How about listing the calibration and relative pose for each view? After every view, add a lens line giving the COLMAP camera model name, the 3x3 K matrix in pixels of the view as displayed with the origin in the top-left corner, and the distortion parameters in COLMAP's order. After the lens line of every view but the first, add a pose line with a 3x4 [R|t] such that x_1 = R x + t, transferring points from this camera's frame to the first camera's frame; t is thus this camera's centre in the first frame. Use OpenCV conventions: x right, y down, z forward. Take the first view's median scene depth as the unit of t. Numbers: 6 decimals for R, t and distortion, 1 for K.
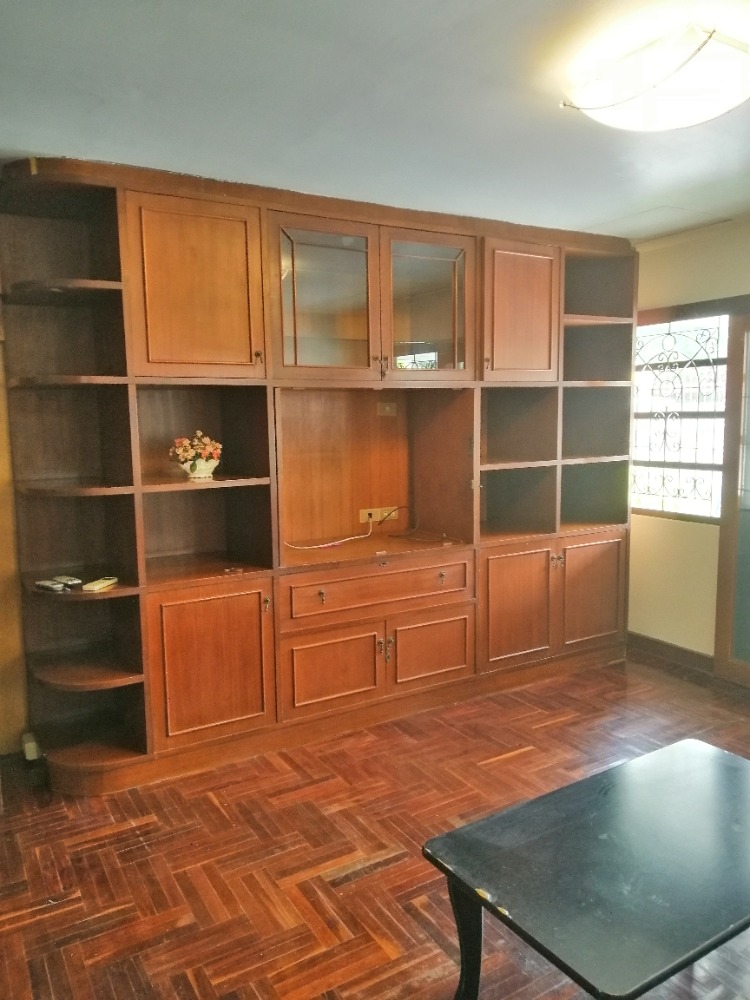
lens RADIAL K [[752.1, 0, 375.0], [0, 752.1, 500.0], [0, 0, 1]] dist [0.056336, -0.104136]
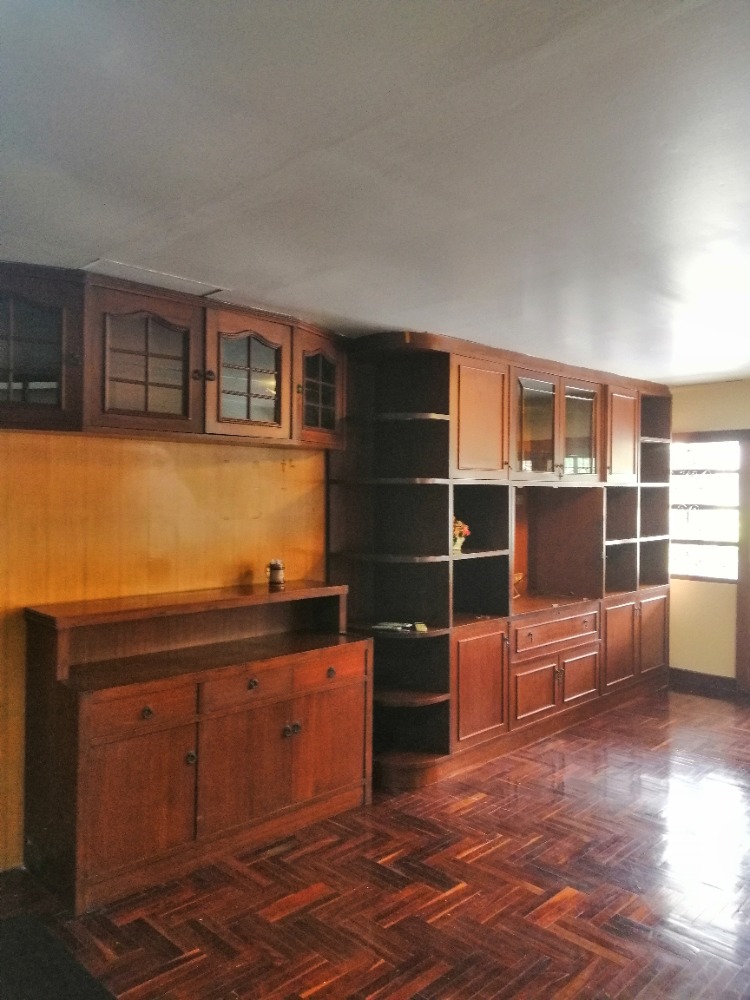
lens RADIAL K [[752.1, 0, 375.0], [0, 752.1, 500.0], [0, 0, 1]] dist [0.056336, -0.104136]
pose [[0.970439, 0.014046, 0.240938, -0.605526], [0.011138, 0.994635, -0.102849, 0.016121], [-0.241089, 0.102492, 0.965076, -0.256488]]
